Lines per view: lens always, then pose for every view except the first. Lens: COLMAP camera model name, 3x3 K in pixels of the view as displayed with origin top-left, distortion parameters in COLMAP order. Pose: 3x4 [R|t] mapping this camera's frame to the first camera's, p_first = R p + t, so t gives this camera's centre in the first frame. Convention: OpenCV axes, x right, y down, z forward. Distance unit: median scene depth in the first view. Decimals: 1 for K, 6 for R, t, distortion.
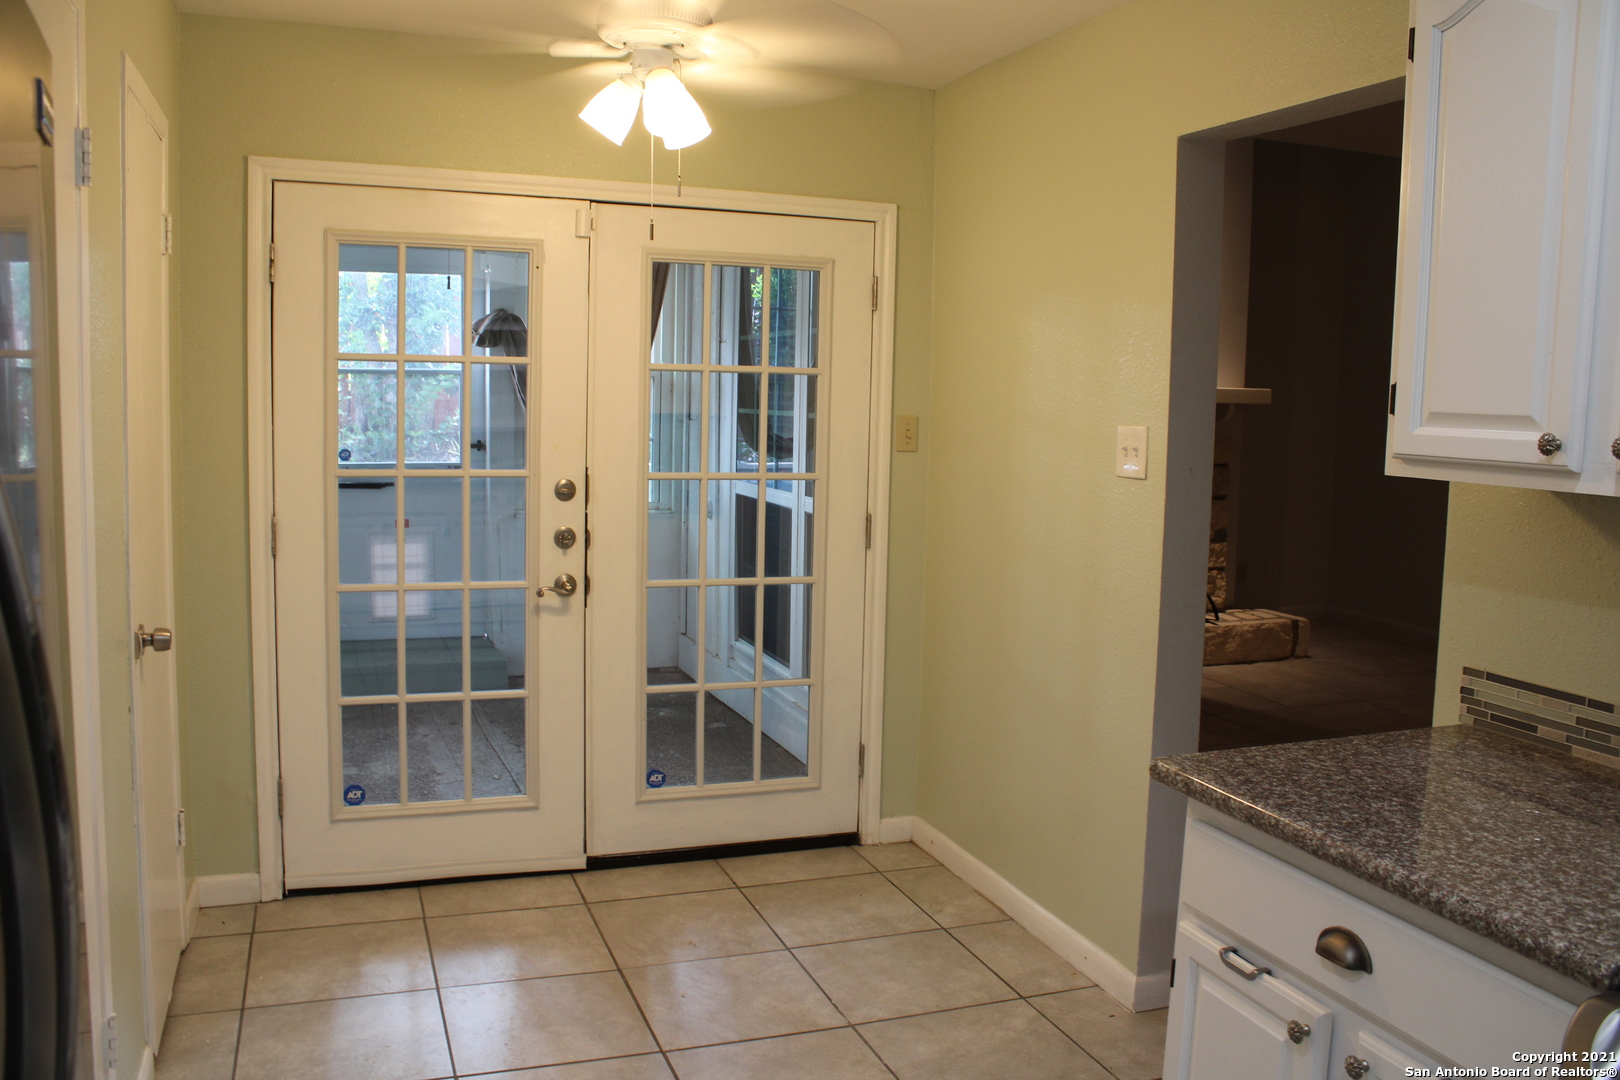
lens RADIAL K [[1312.0, 0, 810.0], [0, 1312.0, 540.0], [0, 0, 1]] dist [-0.181437, 0.146051]
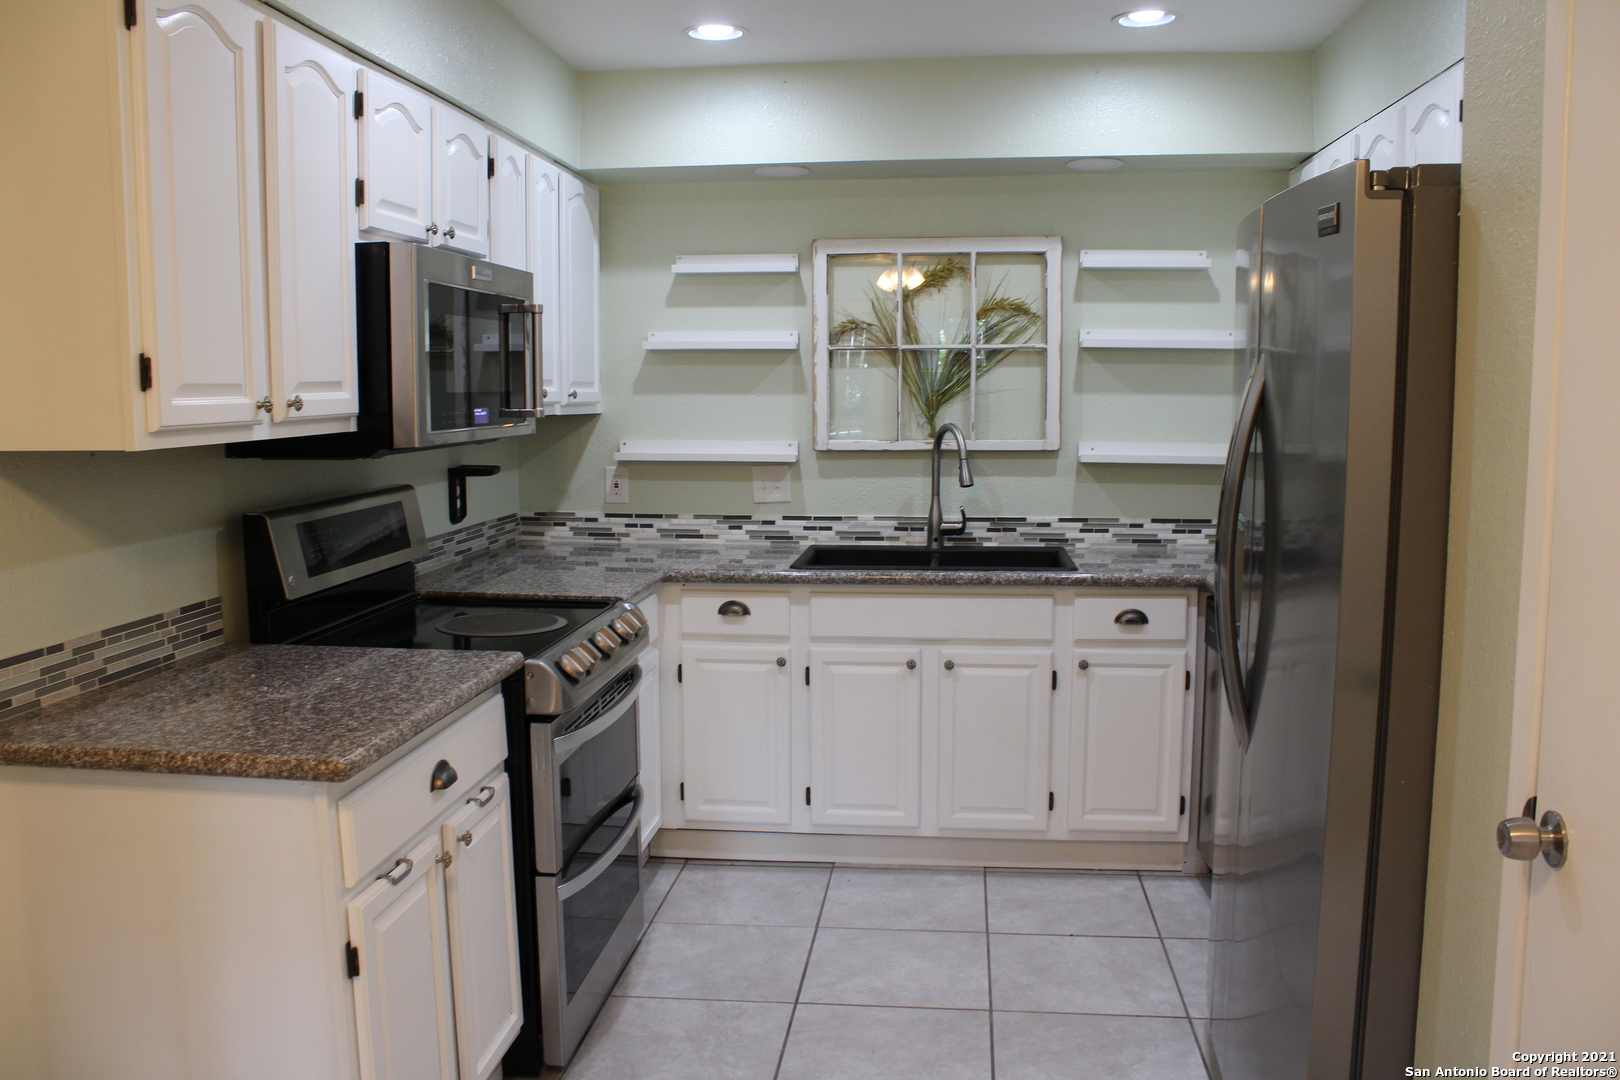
lens RADIAL K [[1312.0, 0, 810.0], [0, 1312.0, 540.0], [0, 0, 1]] dist [-0.181437, 0.146051]
pose [[-0.894431, -0.068323, 0.441956, -0.431208], [0.034002, 0.975010, 0.219544, -0.176335], [-0.445912, 0.211394, -0.869756, 1.616177]]
